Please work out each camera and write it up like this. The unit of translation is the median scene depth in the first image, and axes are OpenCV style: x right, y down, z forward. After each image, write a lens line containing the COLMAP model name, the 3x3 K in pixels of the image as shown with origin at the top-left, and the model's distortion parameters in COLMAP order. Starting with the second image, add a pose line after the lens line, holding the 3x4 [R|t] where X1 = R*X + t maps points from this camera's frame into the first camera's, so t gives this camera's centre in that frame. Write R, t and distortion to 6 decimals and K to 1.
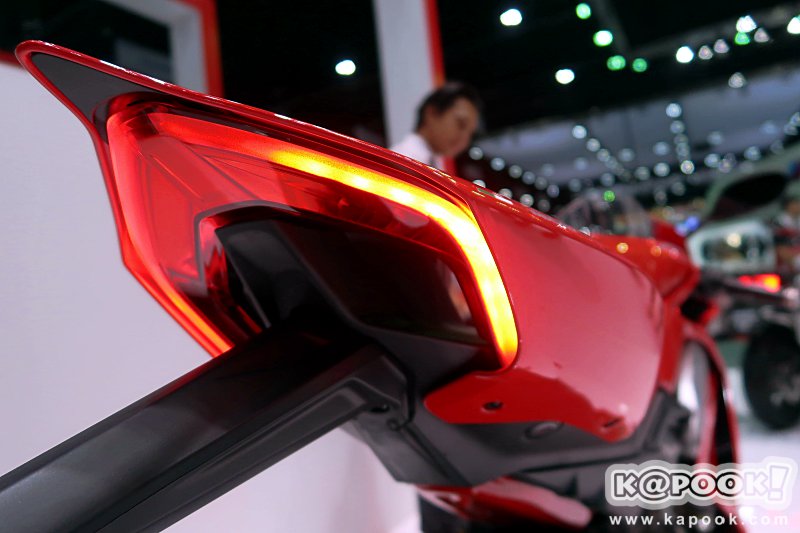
lens RADIAL K [[549.6, 0, 400.0], [0, 549.6, 266.5], [0, 0, 1]] dist [-0.018589, -0.000138]
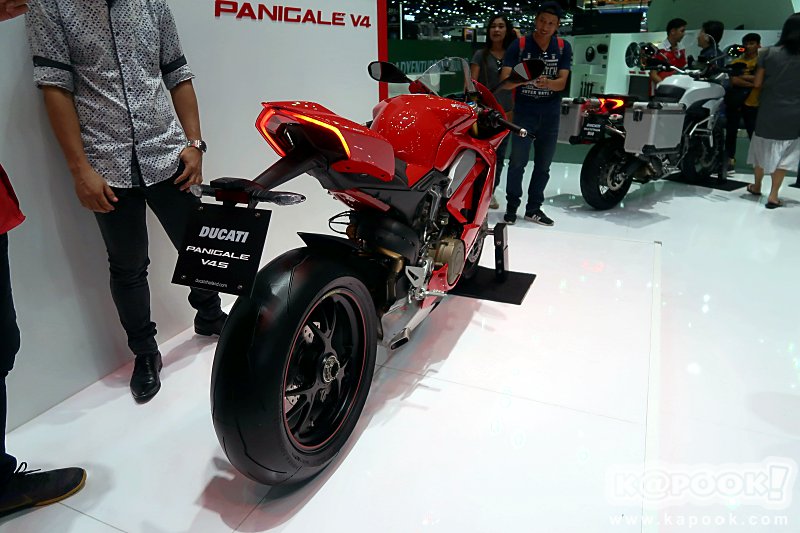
lens RADIAL K [[549.6, 0, 400.0], [0, 549.6, 266.5], [0, 0, 1]] dist [-0.018589, -0.000138]
pose [[0.992029, 0.047449, 0.116734, 0.107018], [-0.089761, 0.916275, 0.390363, -0.680930], [-0.088438, -0.397730, 0.913230, -2.955858]]
